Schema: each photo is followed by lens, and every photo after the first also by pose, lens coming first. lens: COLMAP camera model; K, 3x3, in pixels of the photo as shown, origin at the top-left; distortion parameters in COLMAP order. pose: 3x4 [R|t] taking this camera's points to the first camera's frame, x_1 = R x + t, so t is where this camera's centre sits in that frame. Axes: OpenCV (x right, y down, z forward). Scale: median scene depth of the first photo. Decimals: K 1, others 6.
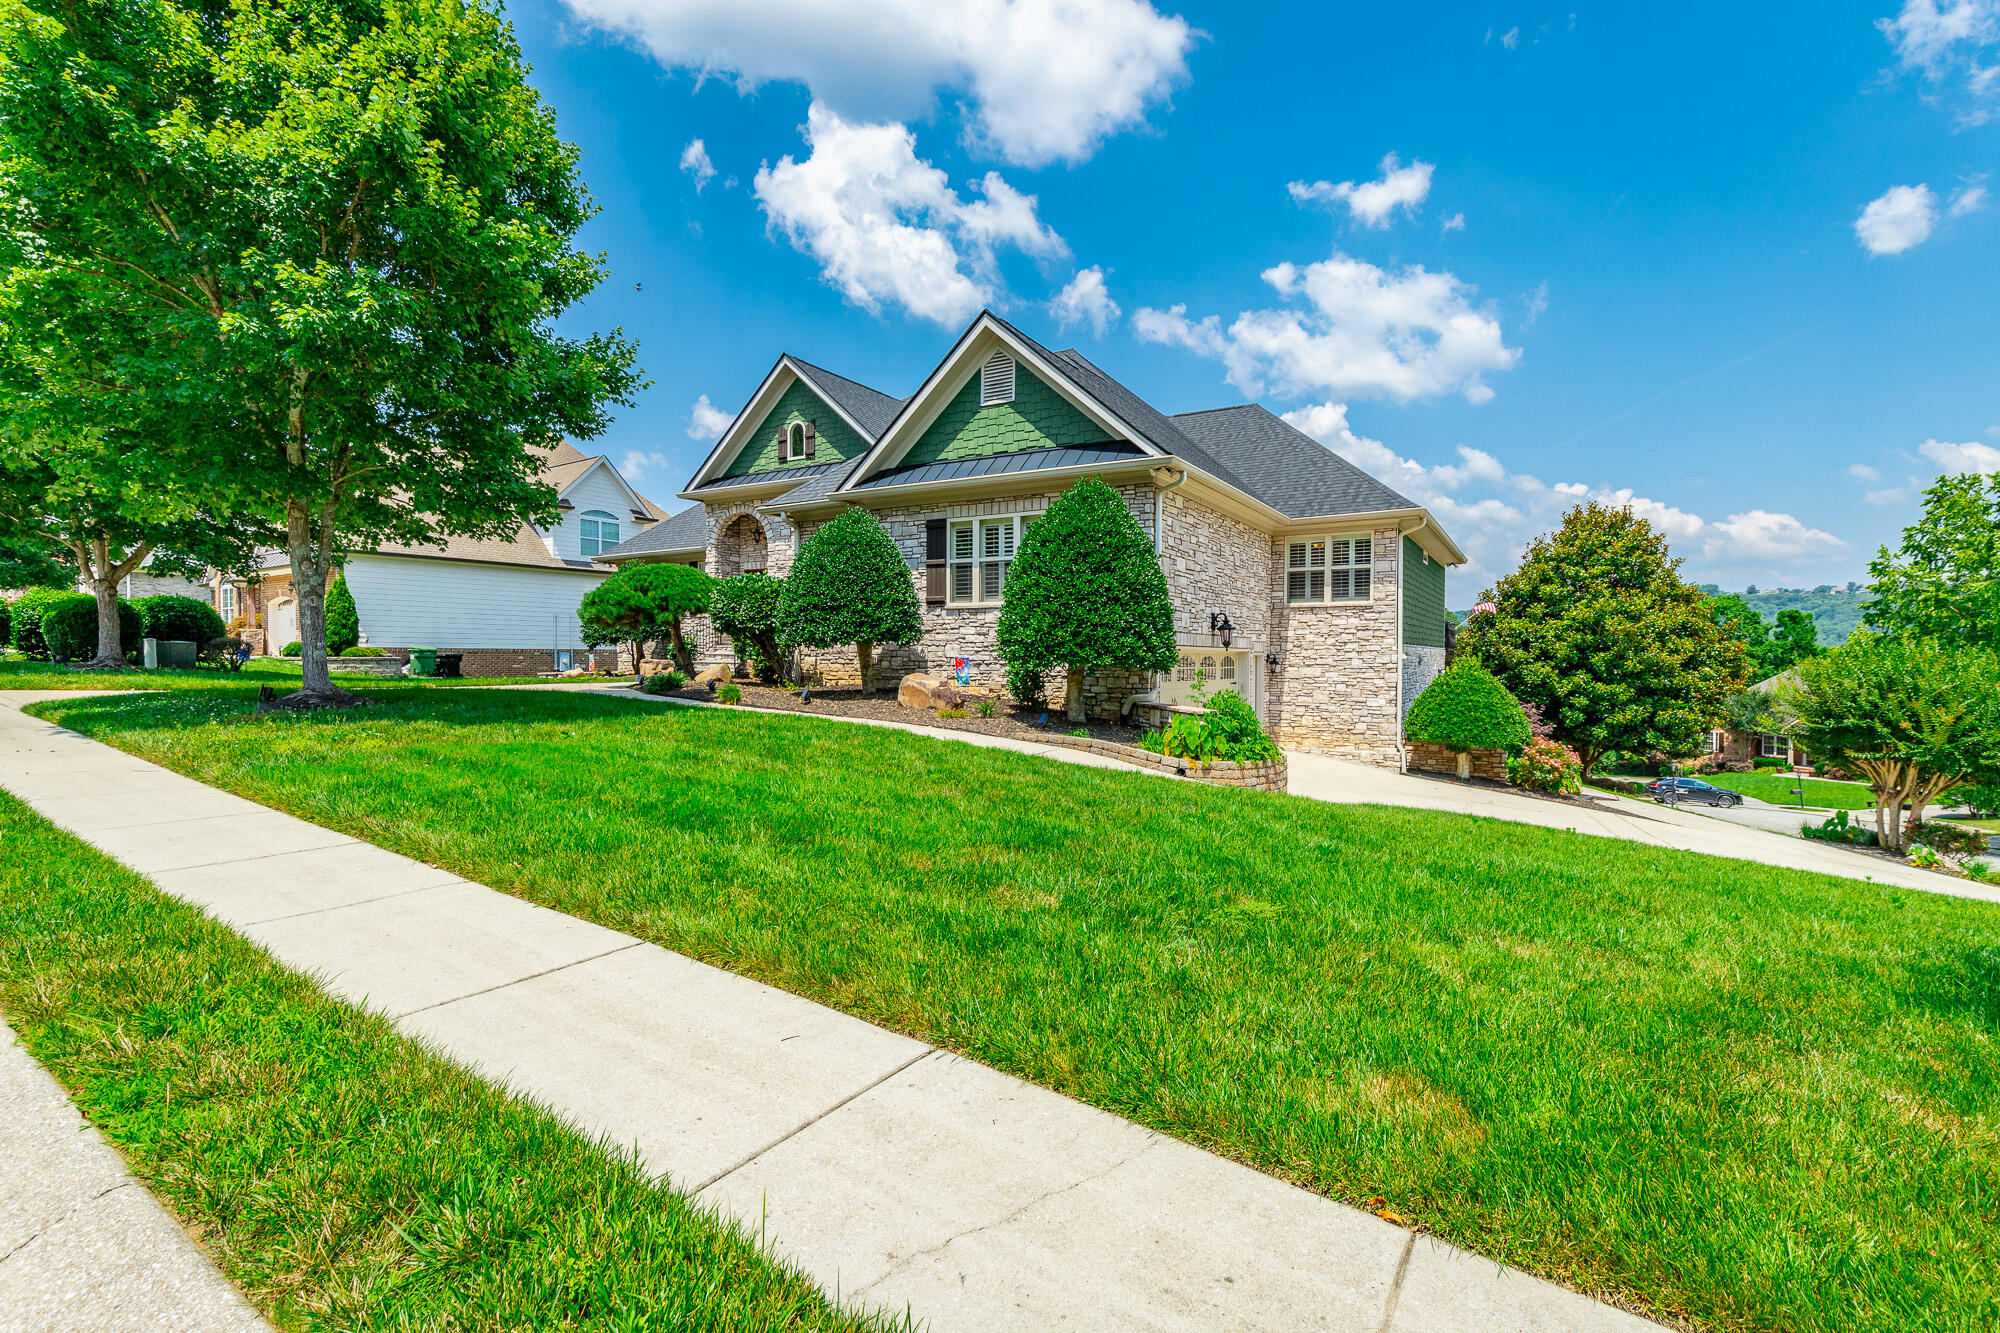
lens RADIAL K [[910.9, 0, 1003.7], [0, 910.9, 673.8], [0, 0, 1]] dist [0.000329, -0.000363]
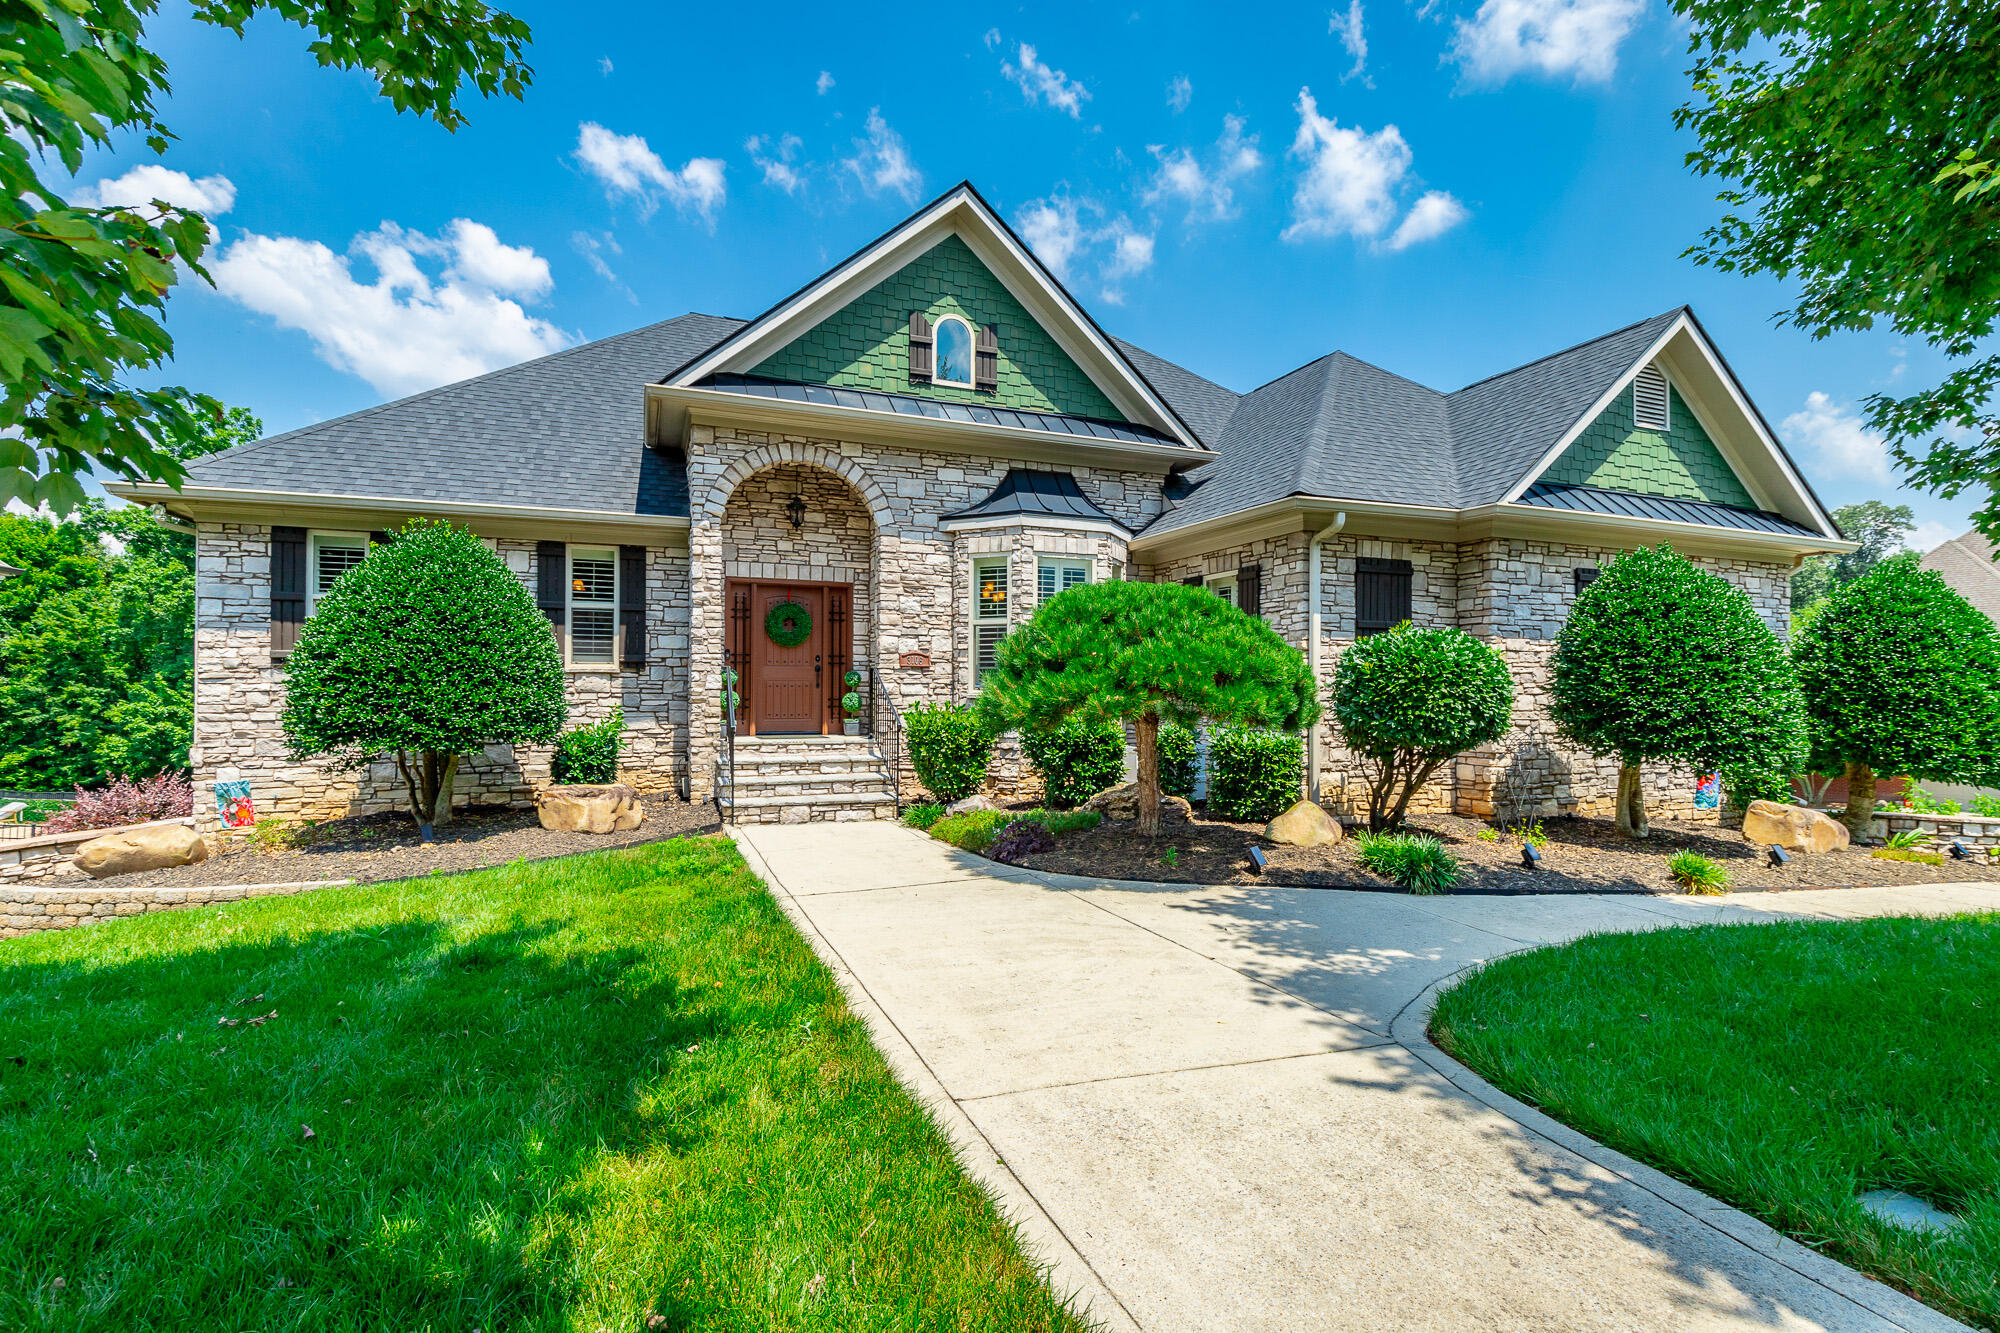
lens RADIAL K [[926.7, 0, 1010.9], [0, 926.7, 674.9], [0, 0, 1]] dist [0.002340, 0.000794]
pose [[0.601622, 0.008188, 0.798739, -0.752429], [0.013723, 0.999694, -0.020585, -0.066904], [-0.798663, 0.023346, 0.601325, 0.773077]]
